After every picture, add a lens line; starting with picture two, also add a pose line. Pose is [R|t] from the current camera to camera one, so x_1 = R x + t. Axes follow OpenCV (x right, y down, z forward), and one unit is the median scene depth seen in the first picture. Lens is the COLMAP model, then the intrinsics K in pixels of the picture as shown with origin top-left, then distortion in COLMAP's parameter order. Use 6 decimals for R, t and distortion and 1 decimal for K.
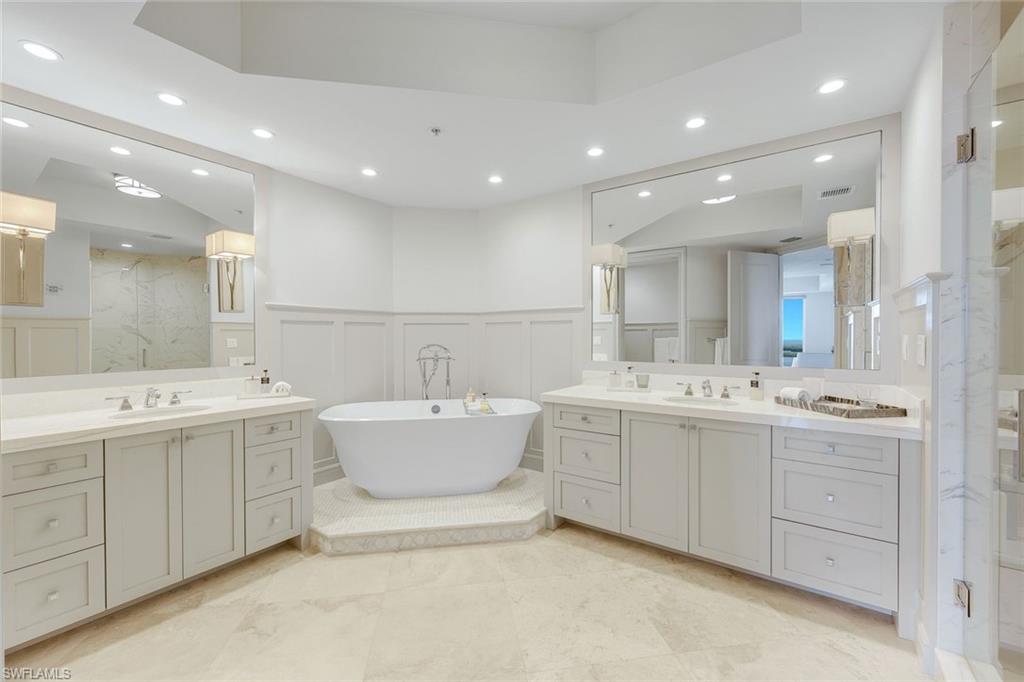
lens RADIAL K [[415.0, 0, 509.8], [0, 415.0, 340.6], [0, 0, 1]] dist [0.004492, -0.000084]
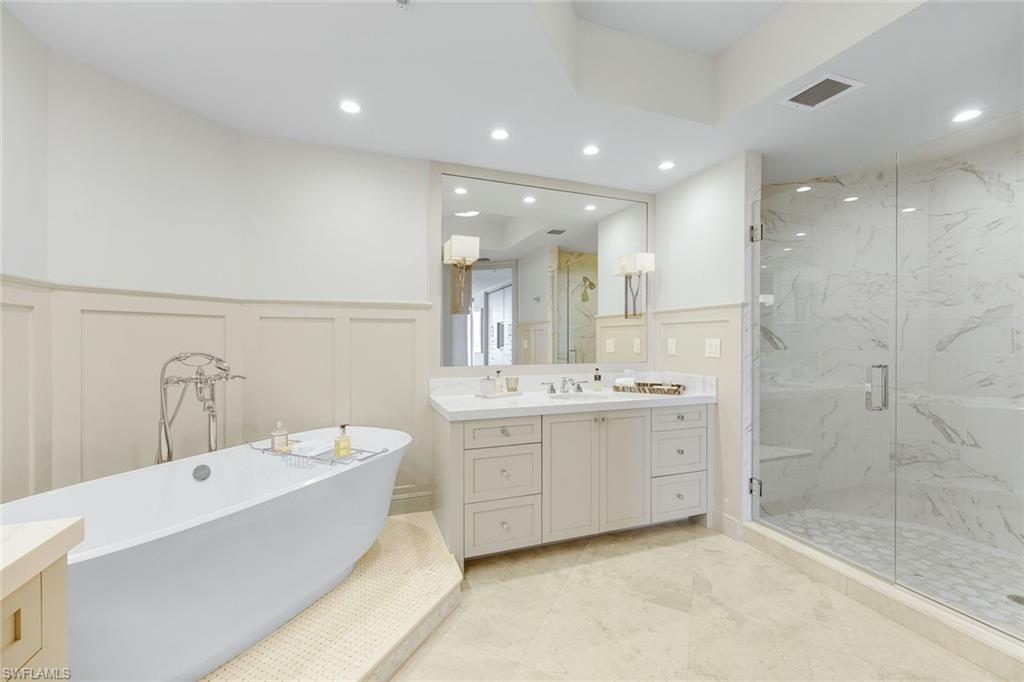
lens RADIAL K [[415.0, 0, 510.8], [0, 415.0, 340.1], [0, 0, 1]] dist [0.004492, -0.000084]
pose [[0.561054, 0.001333, 0.827778, -0.562086], [0.006753, 0.999958, -0.006187, -0.001733], [-0.827752, 0.009061, 0.561021, 0.508151]]
